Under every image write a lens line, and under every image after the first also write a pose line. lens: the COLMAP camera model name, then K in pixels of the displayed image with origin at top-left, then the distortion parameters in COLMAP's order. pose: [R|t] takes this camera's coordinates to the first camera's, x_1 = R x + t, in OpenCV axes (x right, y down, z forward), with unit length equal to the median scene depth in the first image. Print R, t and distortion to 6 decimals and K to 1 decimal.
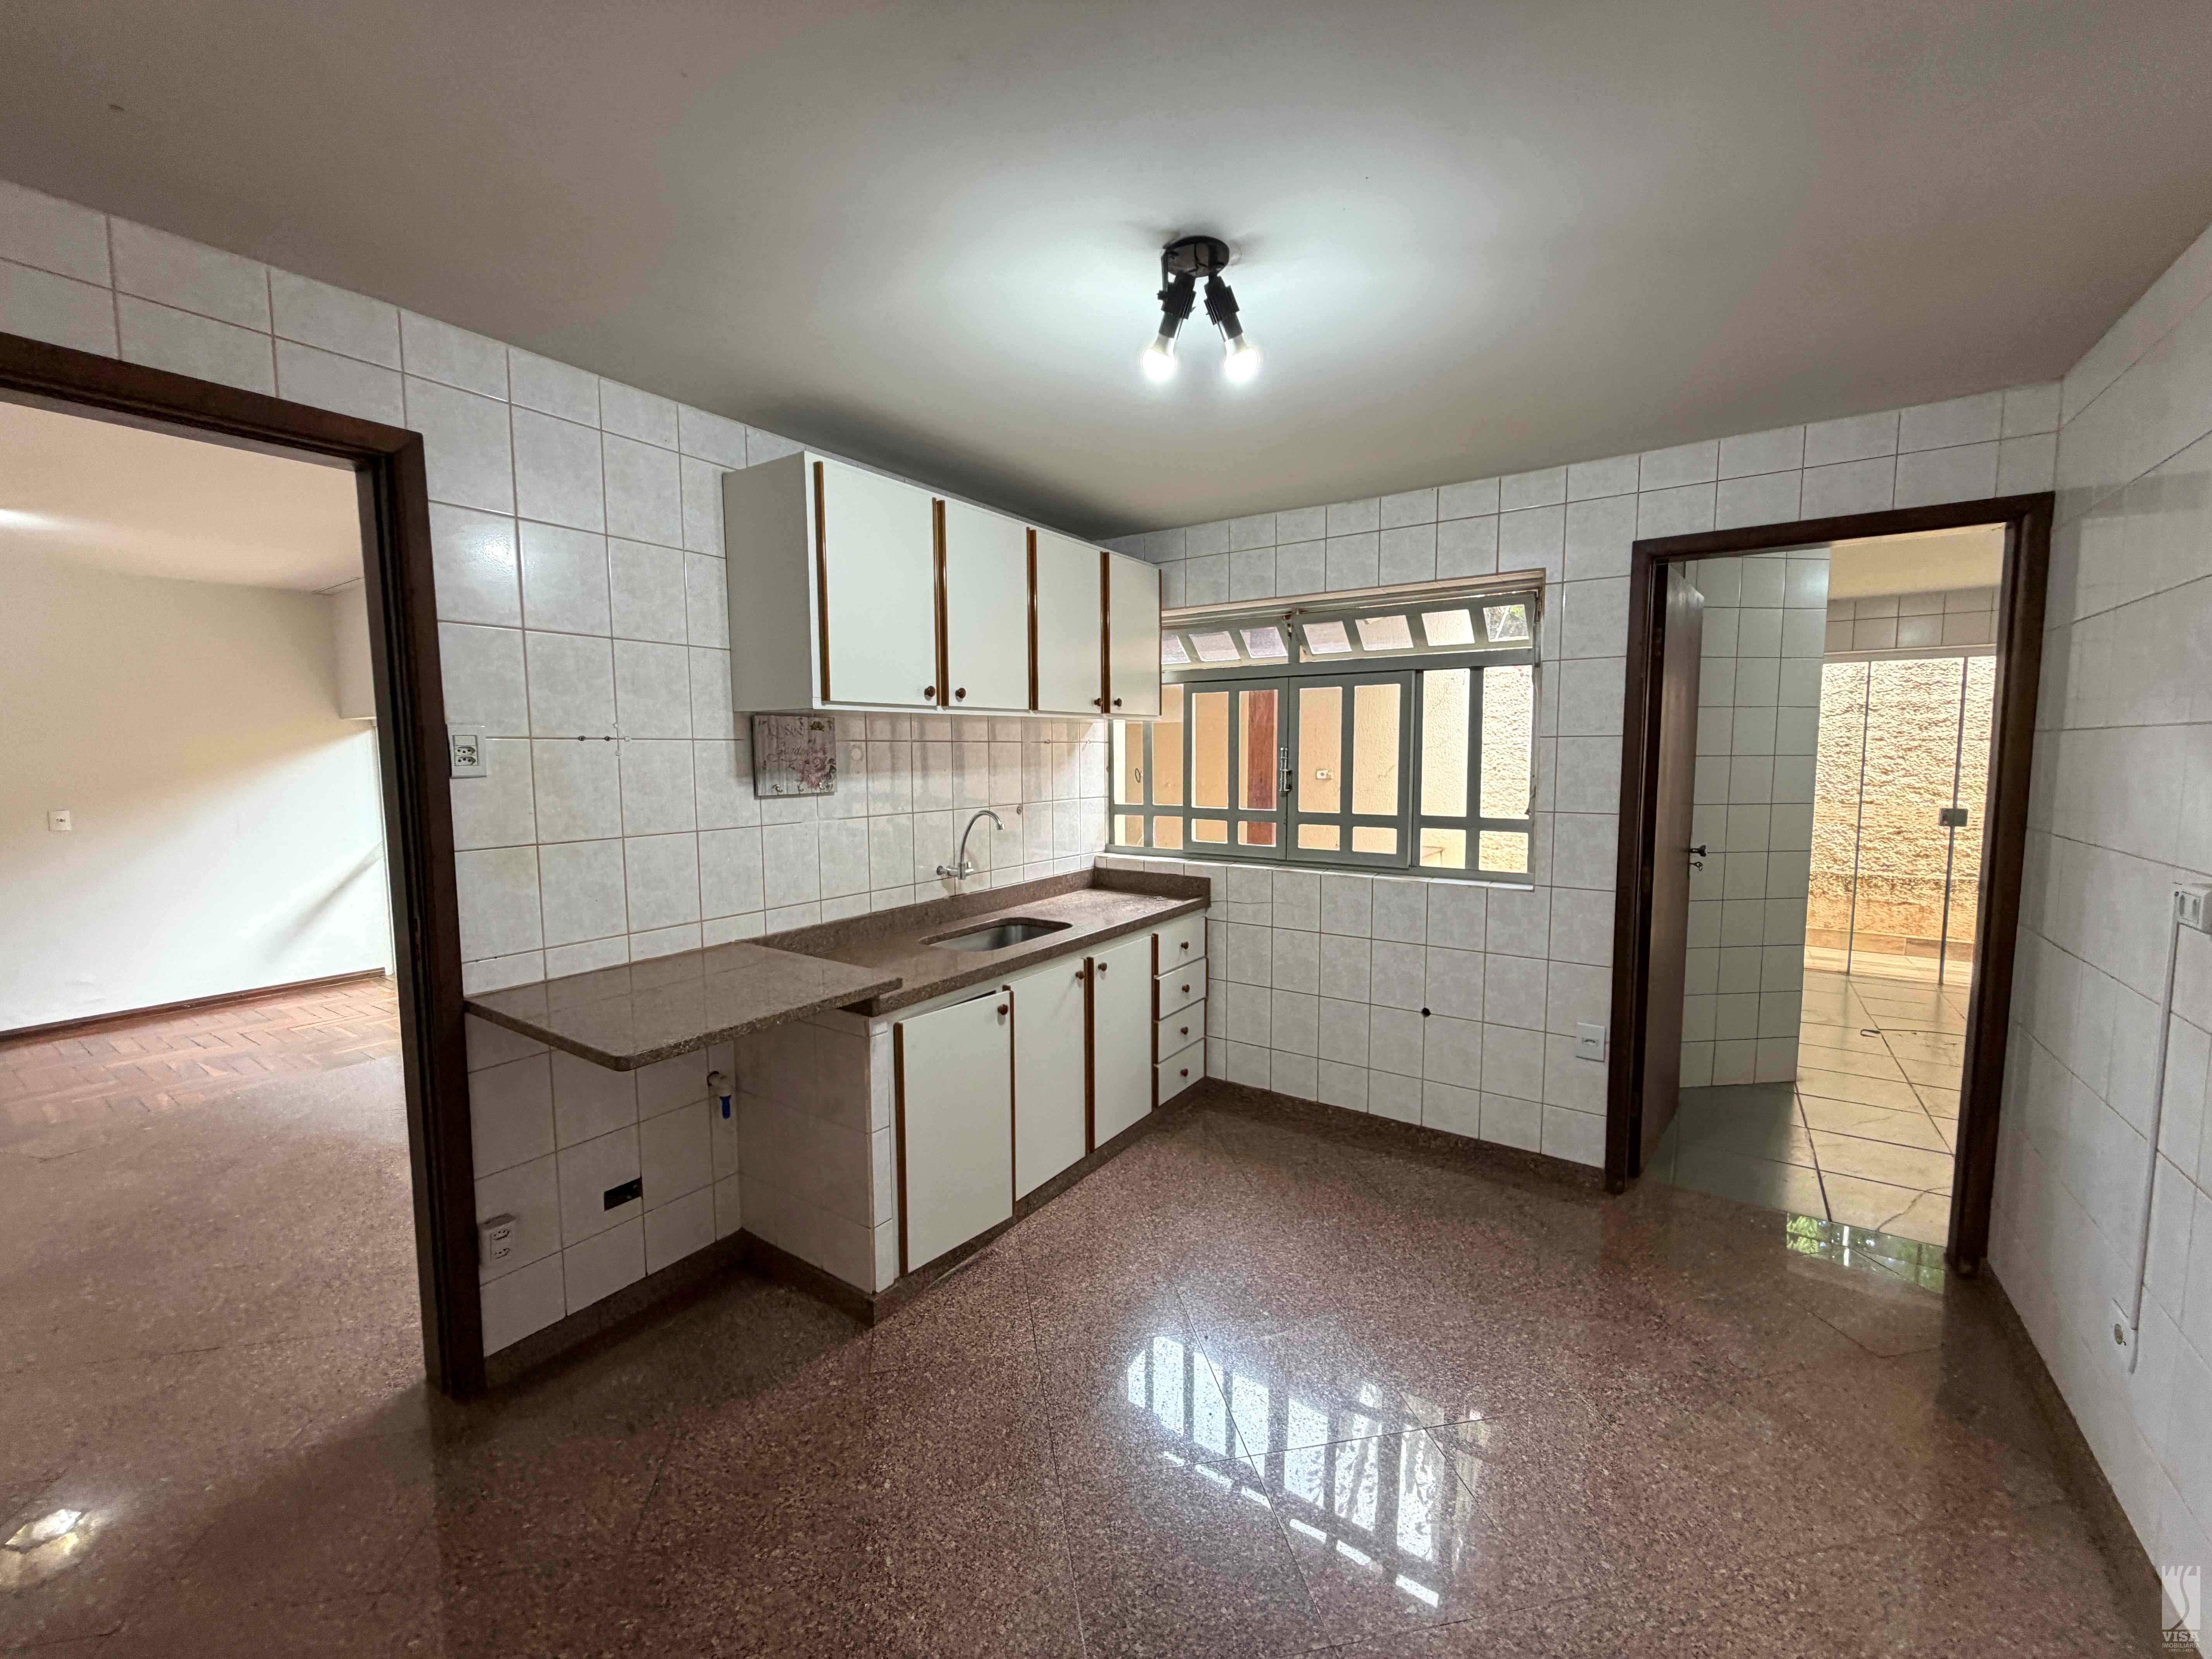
lens RADIAL K [[883.8, 0, 1103.0], [0, 883.8, 831.2], [0, 0, 1]] dist [0.000647, 0.000304]
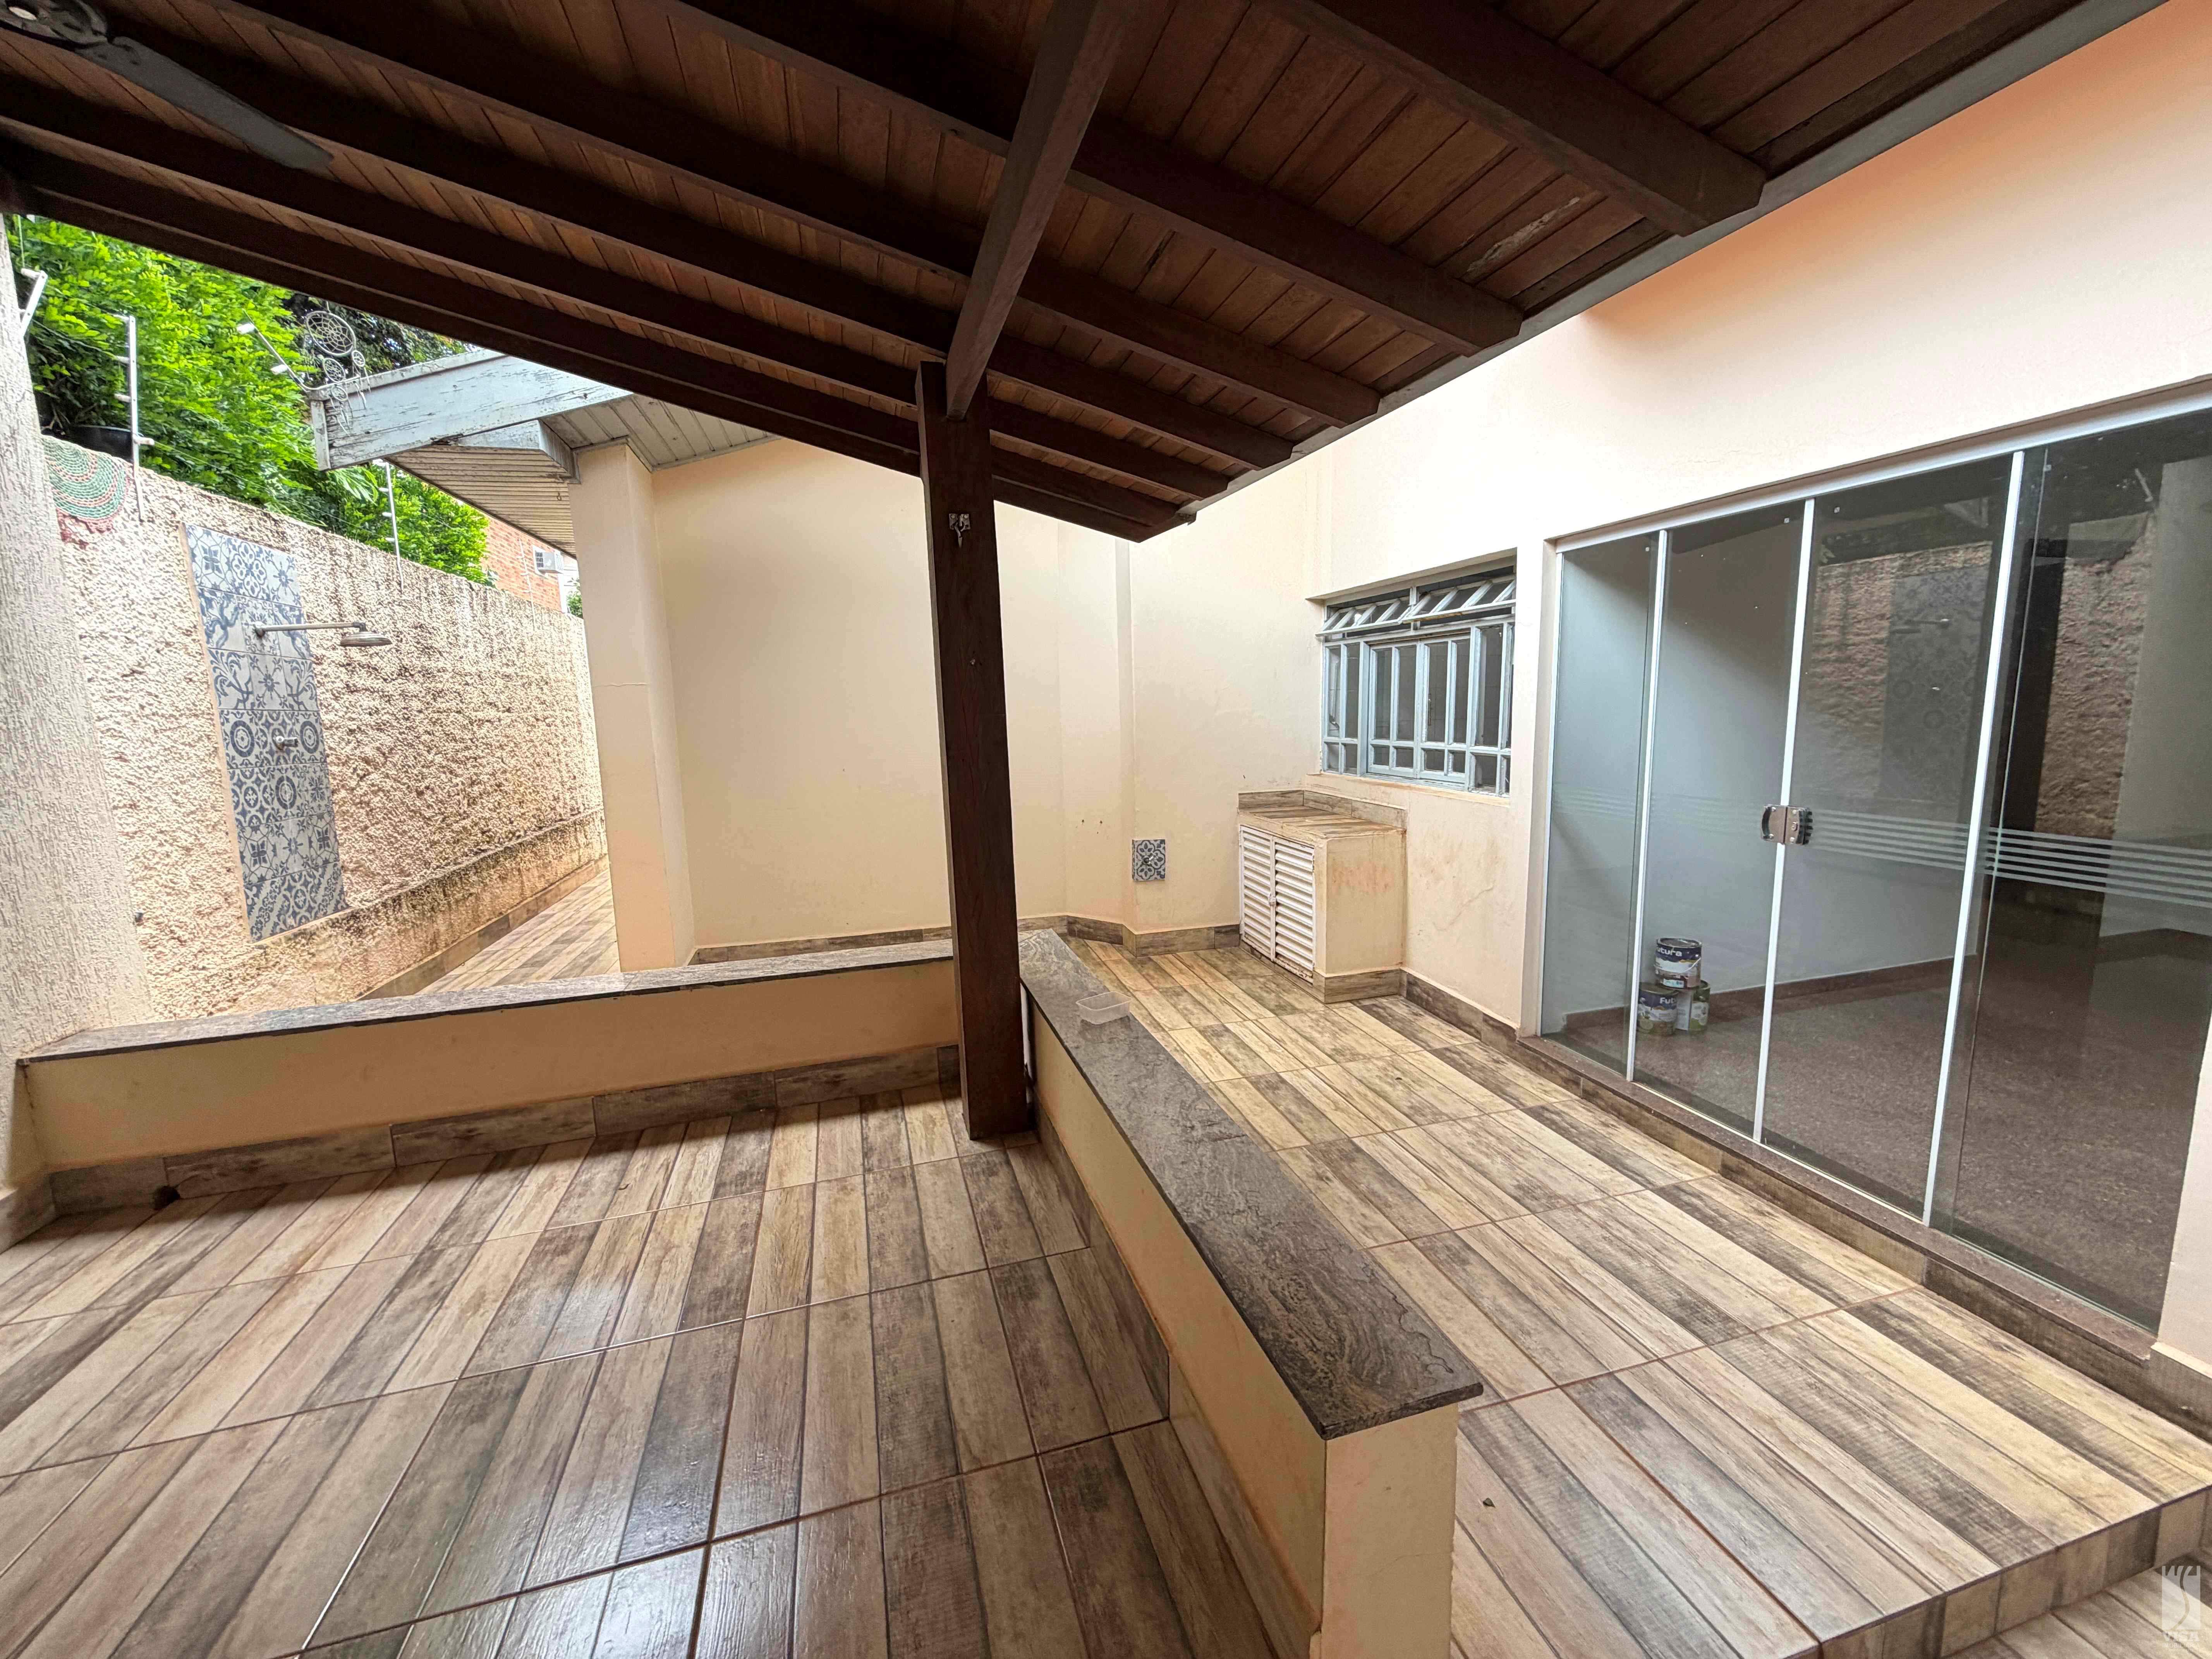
lens RADIAL K [[883.8, 0, 1104.5], [0, 883.8, 822.8], [0, 0, 1]] dist [0.000647, 0.000304]
pose [[-0.766069, -0.063648, 0.639599, -0.300635], [0.087510, 0.975492, 0.201886, -0.228386], [-0.636774, 0.210630, -0.741724, 2.482310]]
